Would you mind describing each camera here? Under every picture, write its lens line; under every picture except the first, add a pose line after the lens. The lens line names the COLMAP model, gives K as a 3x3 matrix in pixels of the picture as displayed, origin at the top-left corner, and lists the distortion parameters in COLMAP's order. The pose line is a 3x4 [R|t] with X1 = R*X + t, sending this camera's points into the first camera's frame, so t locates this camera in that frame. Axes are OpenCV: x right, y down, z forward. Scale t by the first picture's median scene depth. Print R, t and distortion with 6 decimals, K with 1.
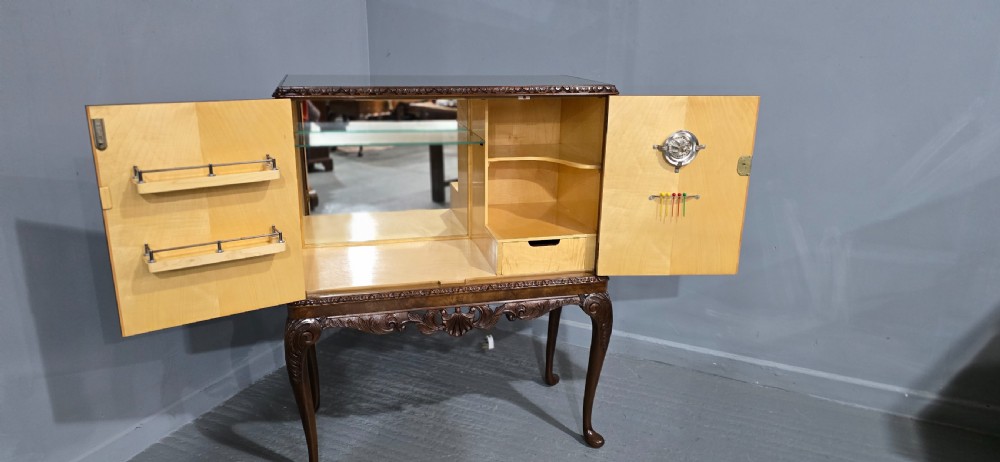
lens RADIAL K [[703.4, 0, 504.5], [0, 703.4, 225.6], [0, 0, 1]] dist [0.066602, -0.019454]
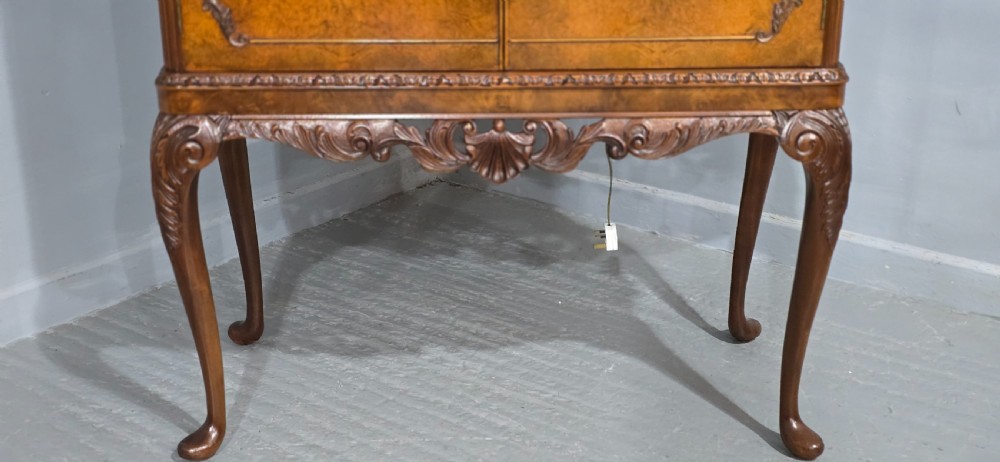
lens RADIAL K [[1401.4, 0, 487.0], [0, 1401.4, 248.9], [0, 0, 1]] dist [0.118393, 0.000000]
pose [[0.970698, 0.069102, -0.230154, 0.139155], [-0.050200, 0.994943, 0.086997, 0.114533], [0.235002, -0.072894, 0.969258, 0.074993]]
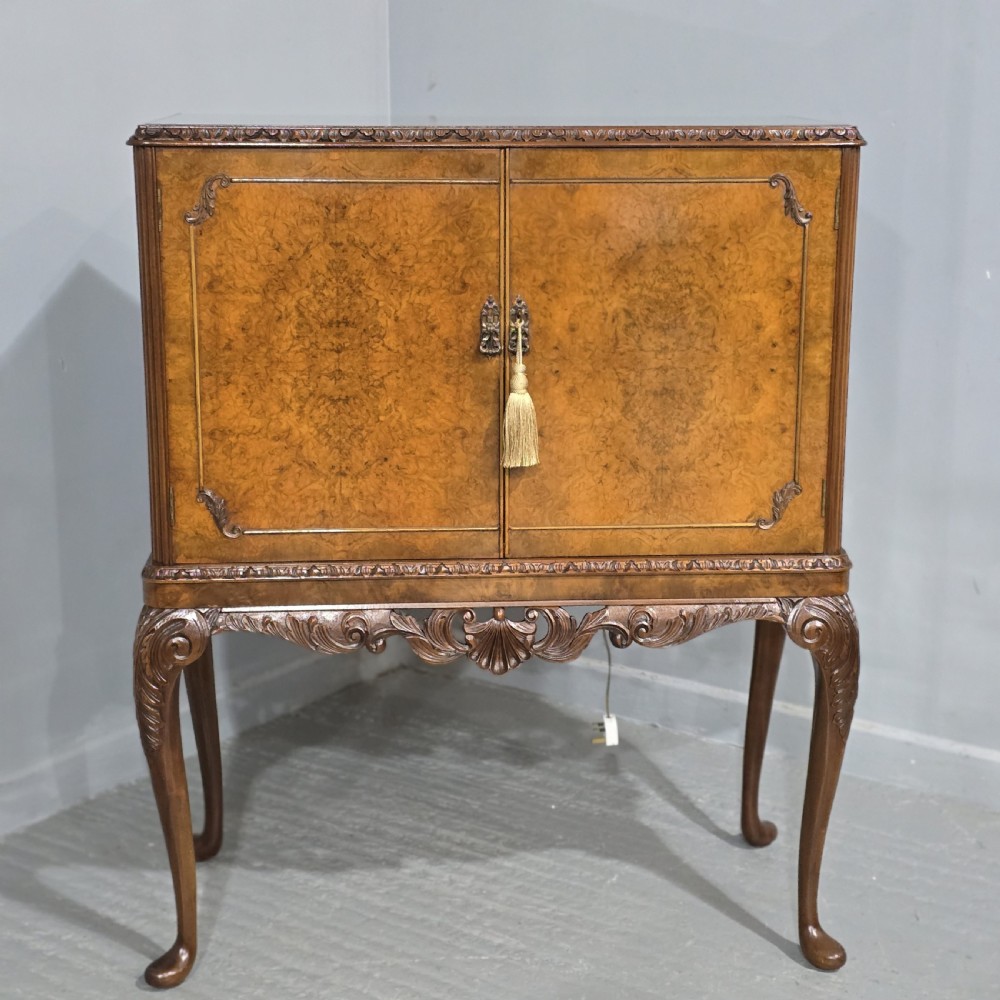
lens RADIAL K [[1938.6, 0, 520.7], [0, 1938.6, 438.2], [0, 0, 1]] dist [0.082929, 0.000000]
pose [[0.983446, 0.026218, -0.179293, 0.159934], [-0.040430, 0.996282, -0.076077, 0.096005], [0.176632, 0.082066, 0.980850, -0.228480]]
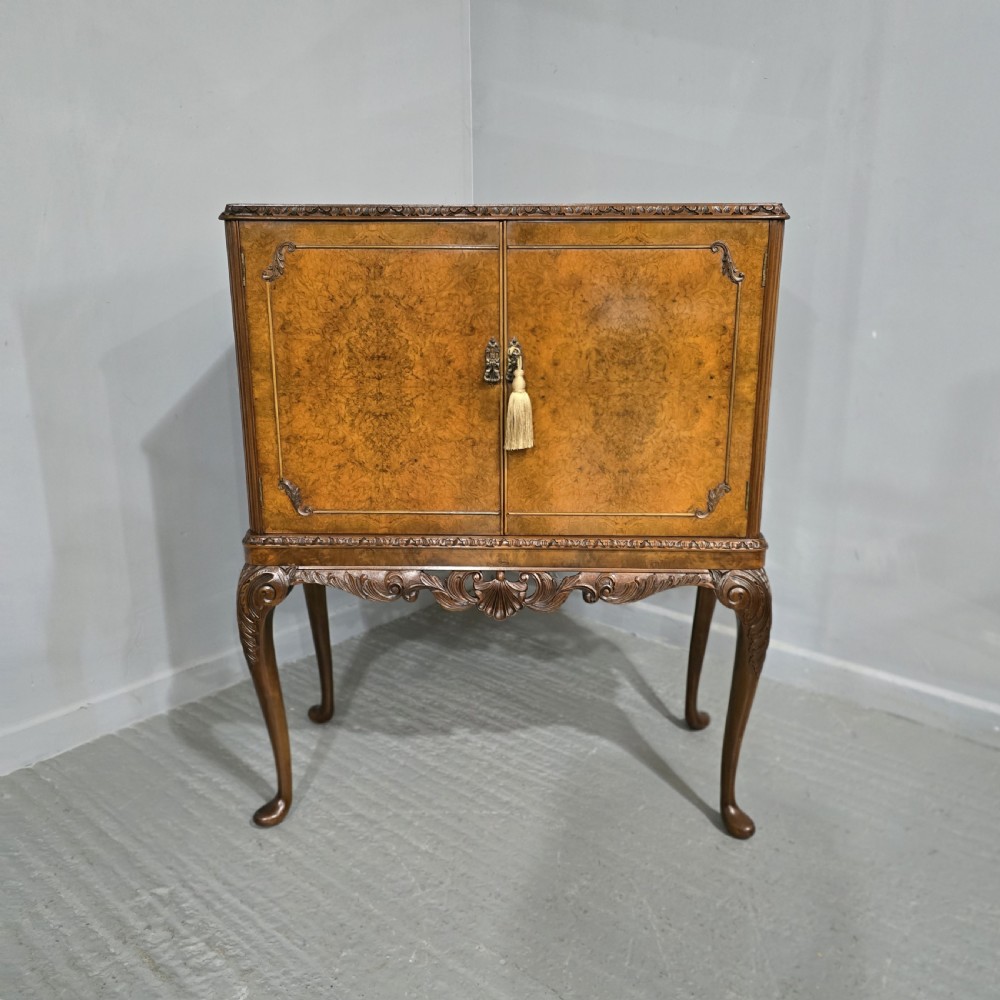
lens RADIAL K [[955.4, 0, 509.4], [0, 955.4, 491.1], [0, 0, 1]] dist [0.044034, 0.000000]
pose [[0.960159, 0.056182, -0.273749, 0.157054], [-0.064569, 0.997677, -0.021716, 0.059909], [0.271894, 0.038526, 0.961556, 0.180624]]
